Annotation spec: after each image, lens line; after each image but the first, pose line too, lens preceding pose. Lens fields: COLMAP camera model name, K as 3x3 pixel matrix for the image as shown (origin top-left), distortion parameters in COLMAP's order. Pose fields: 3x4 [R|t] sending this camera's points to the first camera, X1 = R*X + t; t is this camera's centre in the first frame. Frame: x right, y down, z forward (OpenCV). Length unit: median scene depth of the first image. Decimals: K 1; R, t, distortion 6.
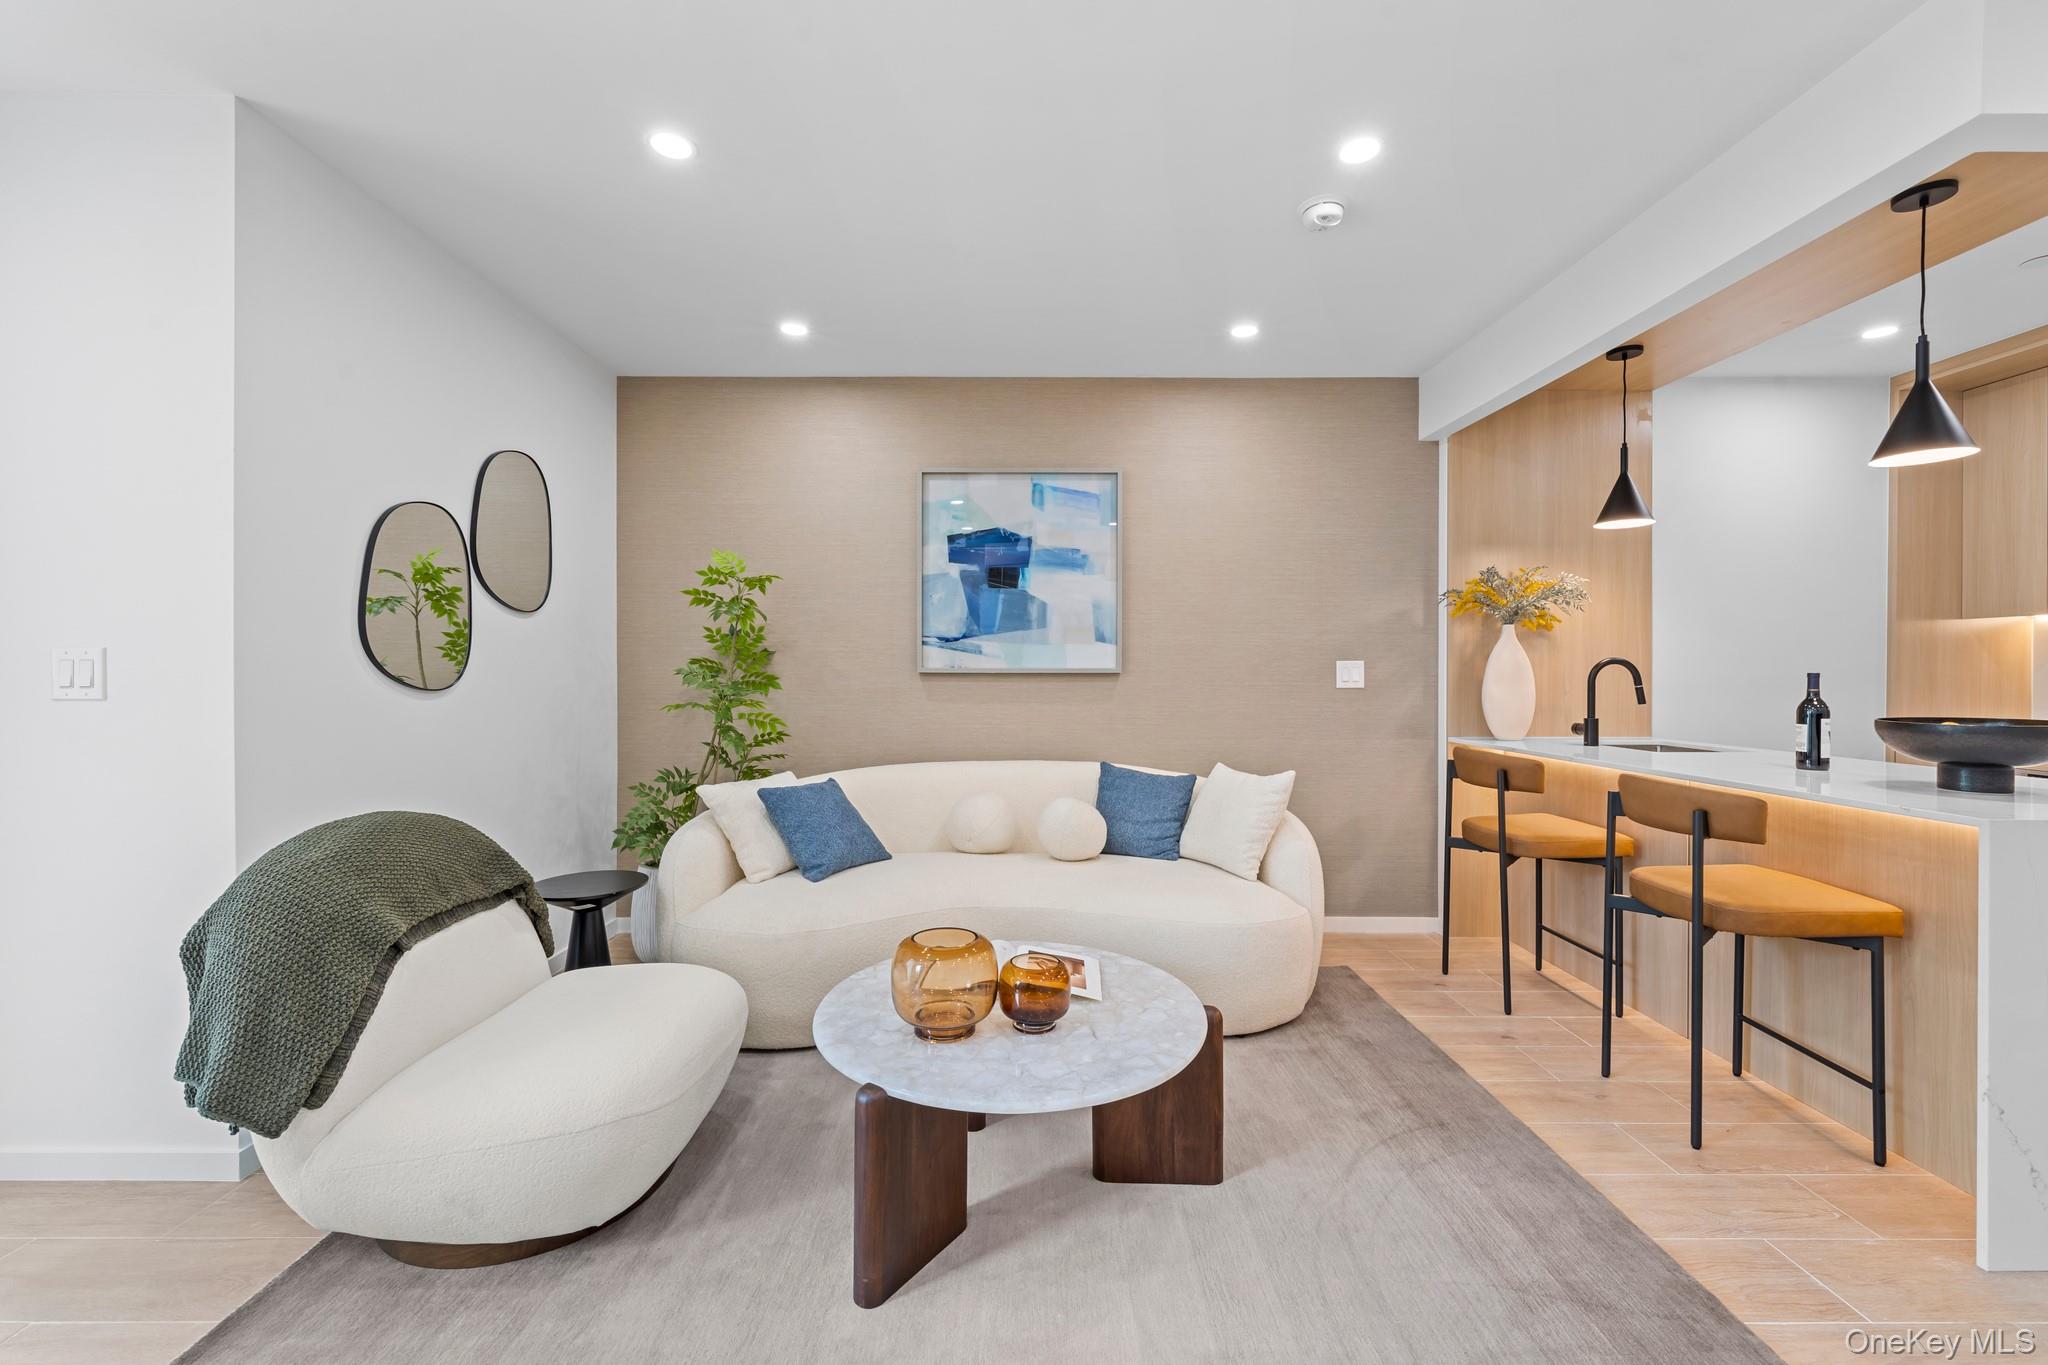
lens RADIAL K [[826.8, 0, 1030.1], [0, 826.8, 673.9], [0, 0, 1]] dist [0.001698, -0.001457]
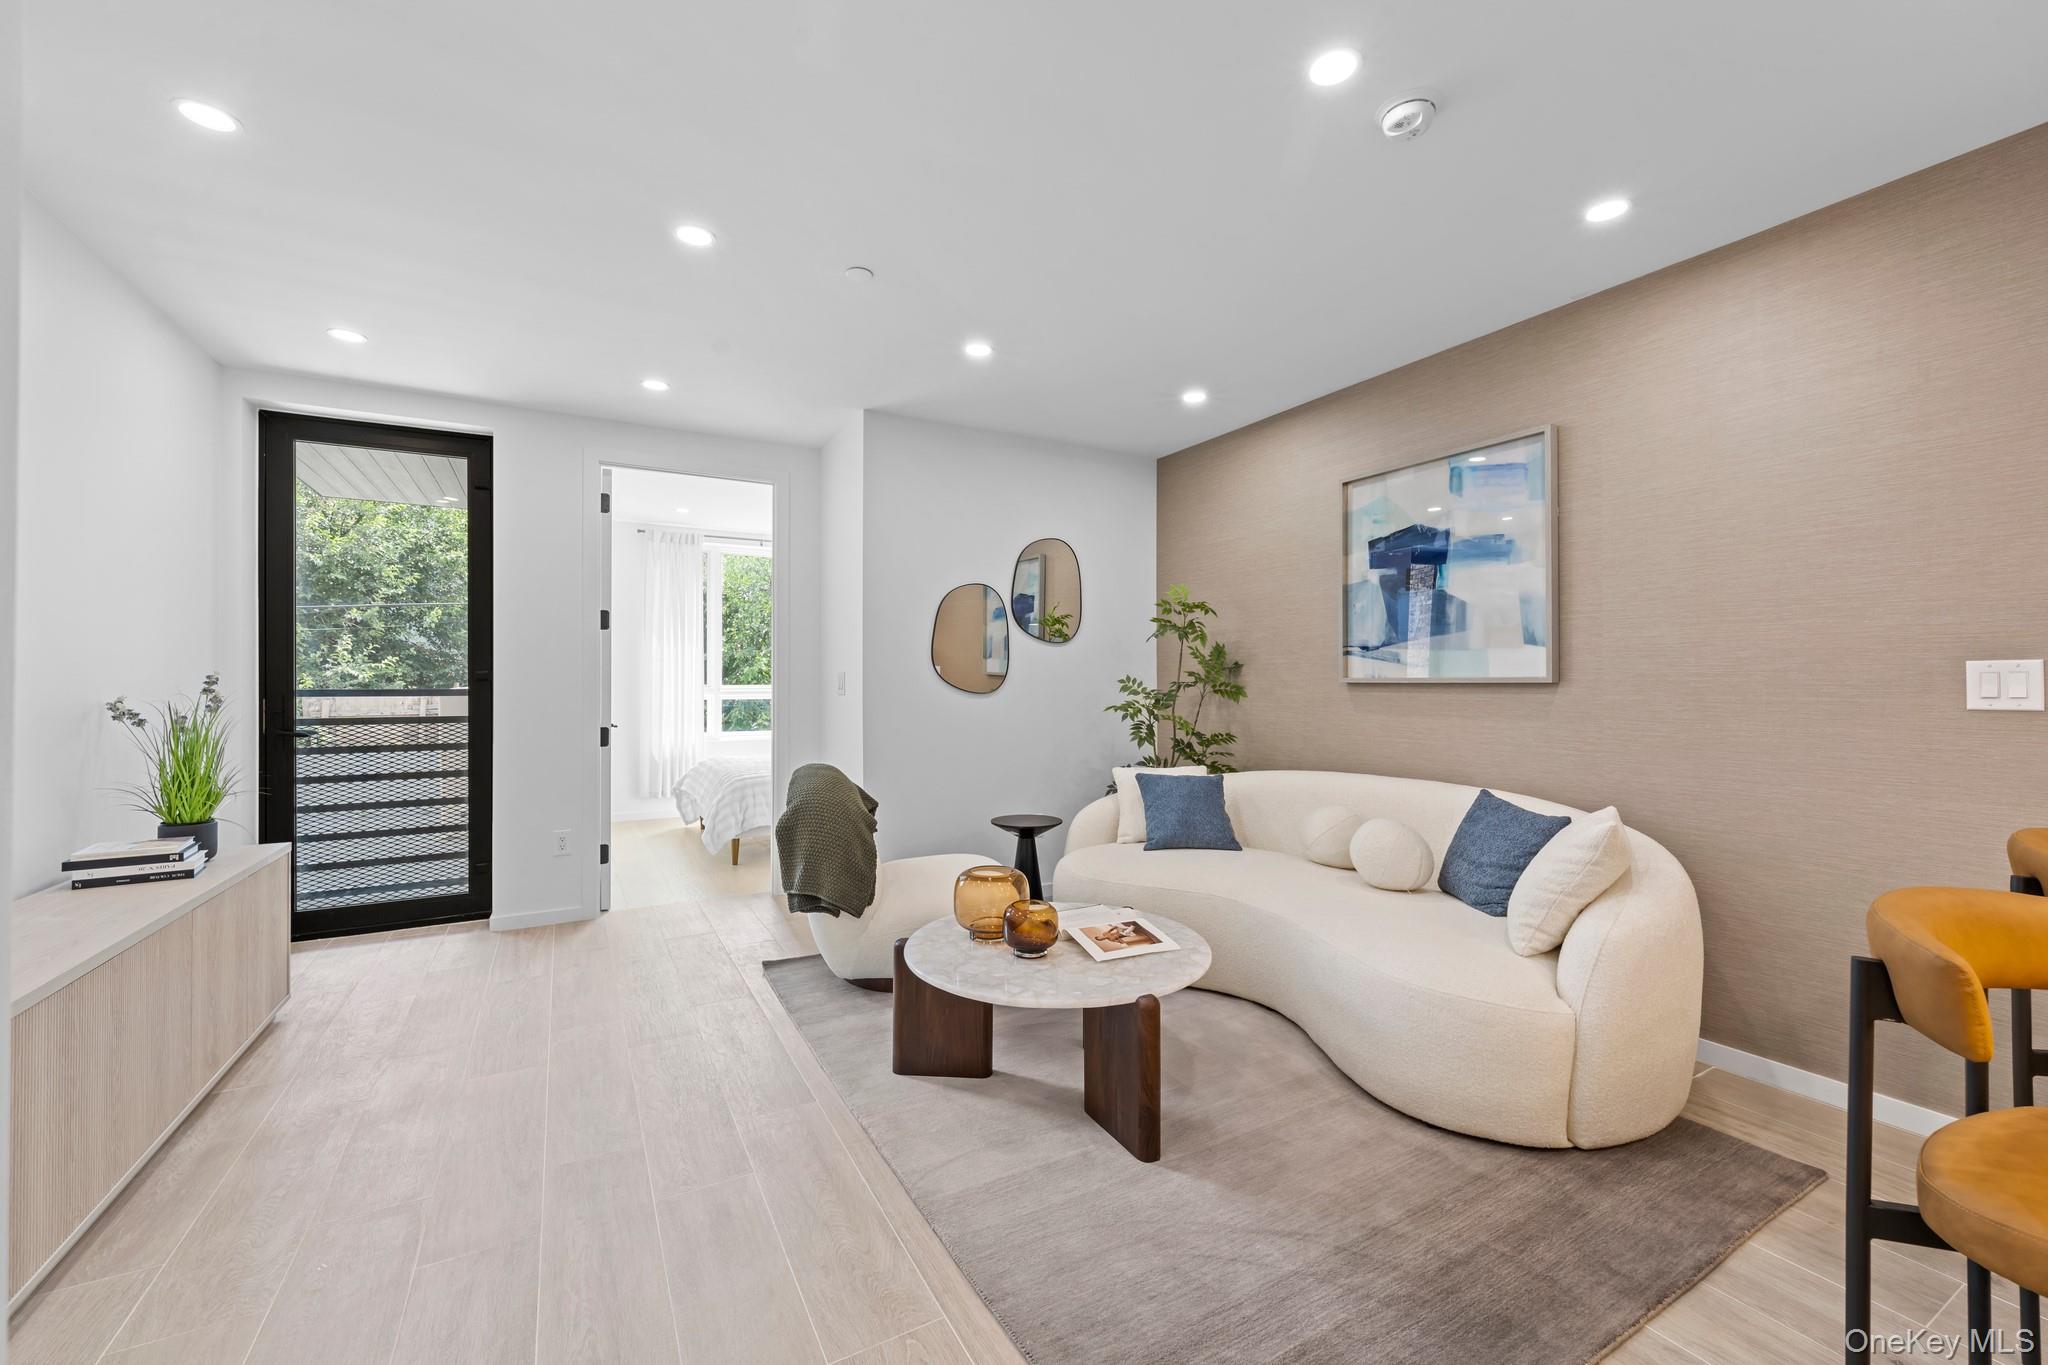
lens RADIAL K [[826.8, 0, 1023.8], [0, 826.8, 675.5], [0, 0, 1]] dist [0.001698, -0.001457]
pose [[0.484208, -0.008424, -0.874912, 0.584557], [-0.001058, 0.999947, -0.010214, 0.000625], [0.874952, 0.005872, 0.484174, 0.185483]]
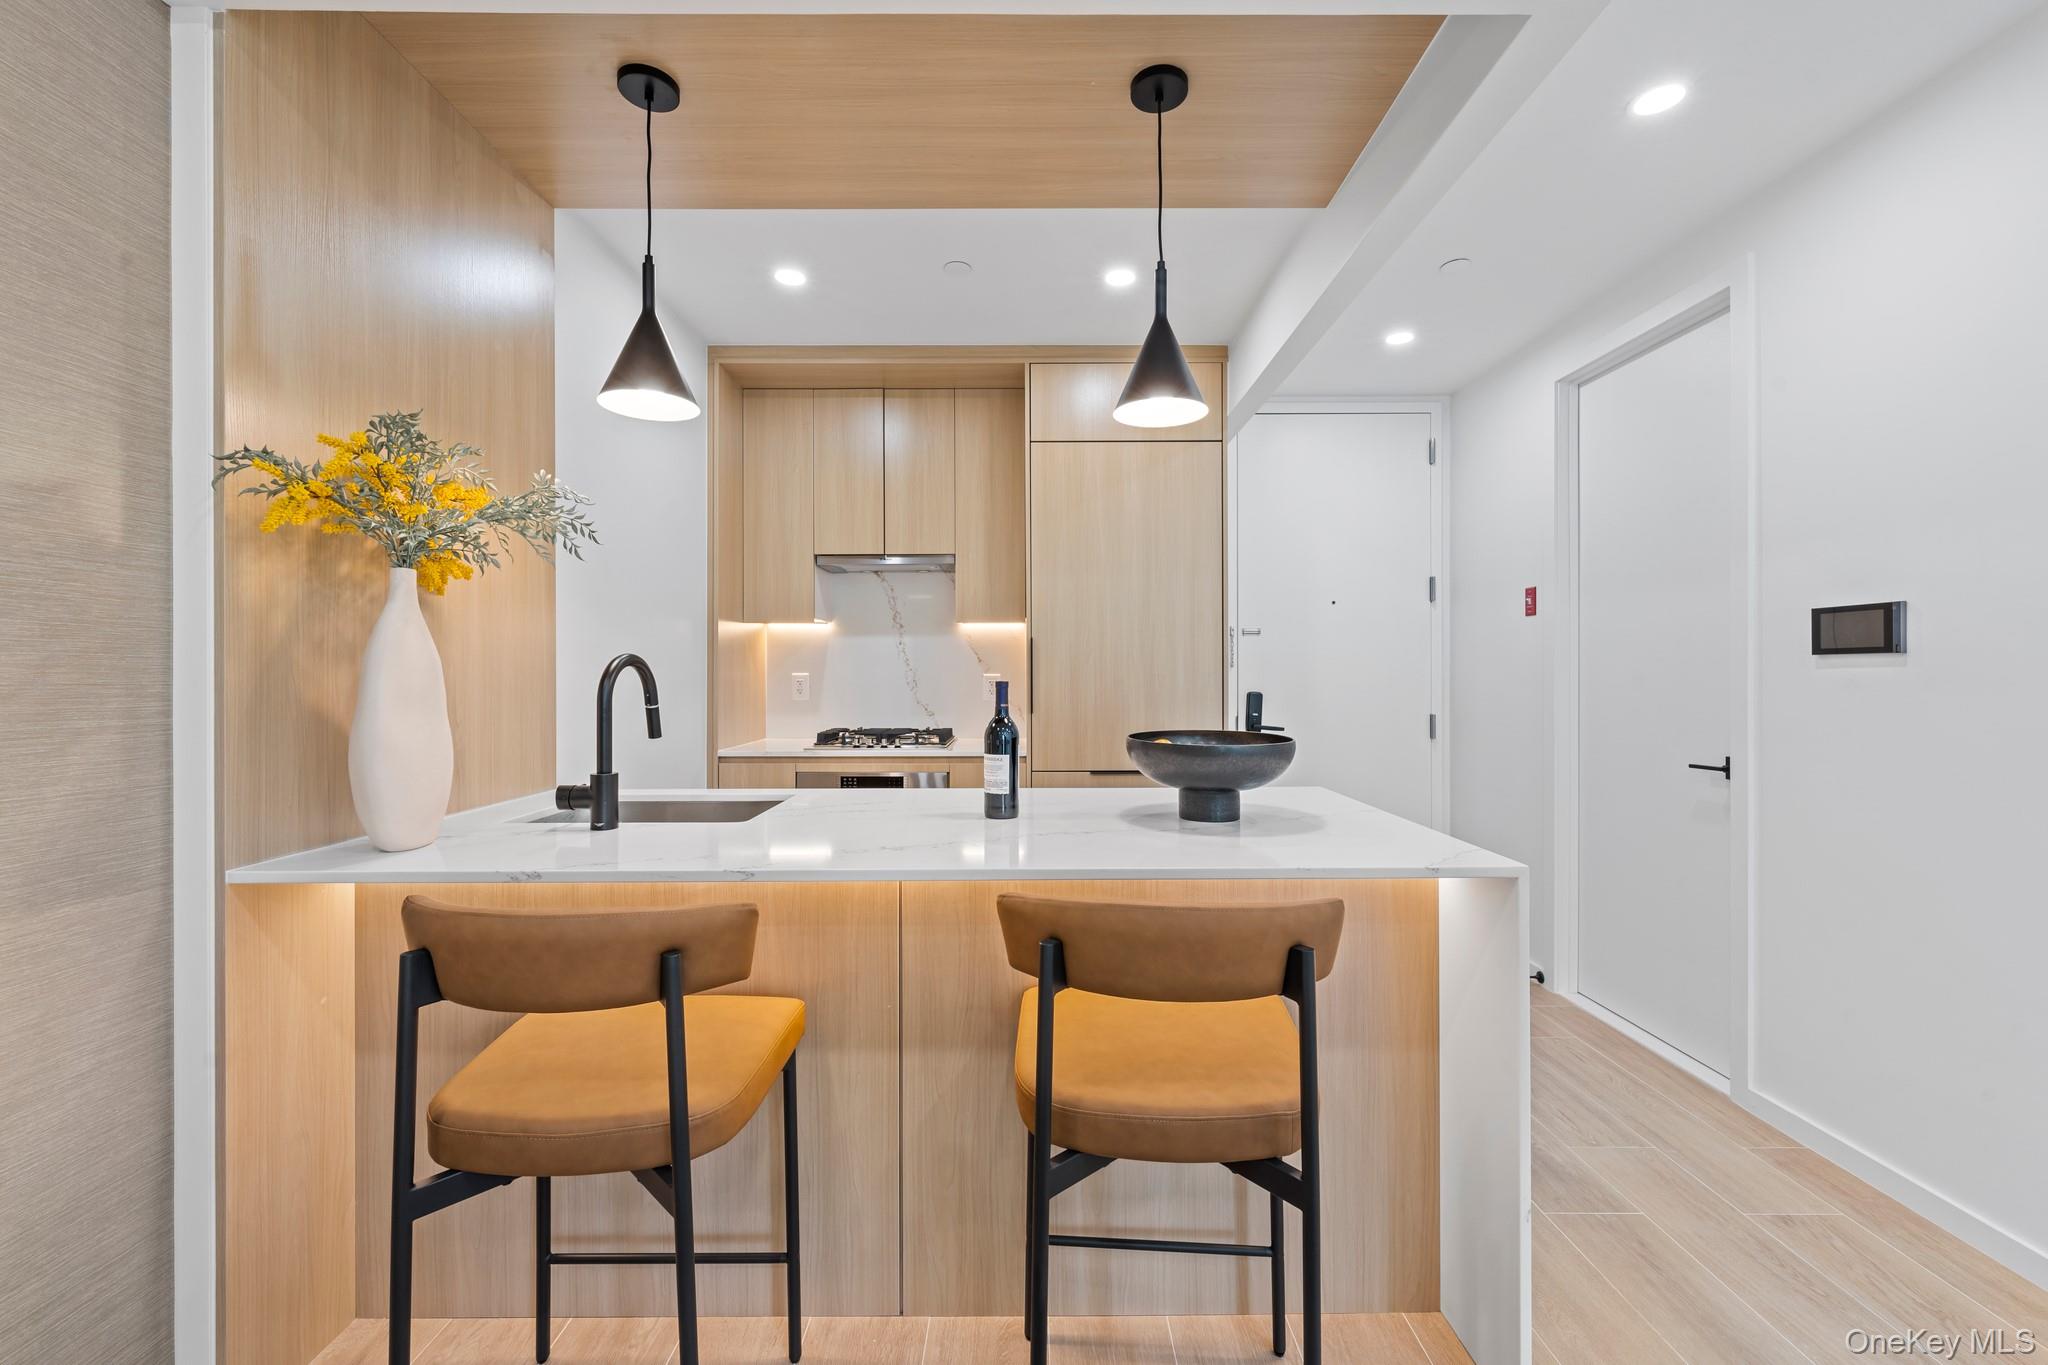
lens RADIAL K [[826.8, 0, 1028.3], [0, 826.8, 673.1], [0, 0, 1]] dist [0.001698, -0.001457]
pose [[0.004493, 0.000640, 0.999990, 0.163903], [0.003805, 0.999993, -0.000657, -0.005805], [-0.999983, 0.003808, 0.004490, 0.685525]]
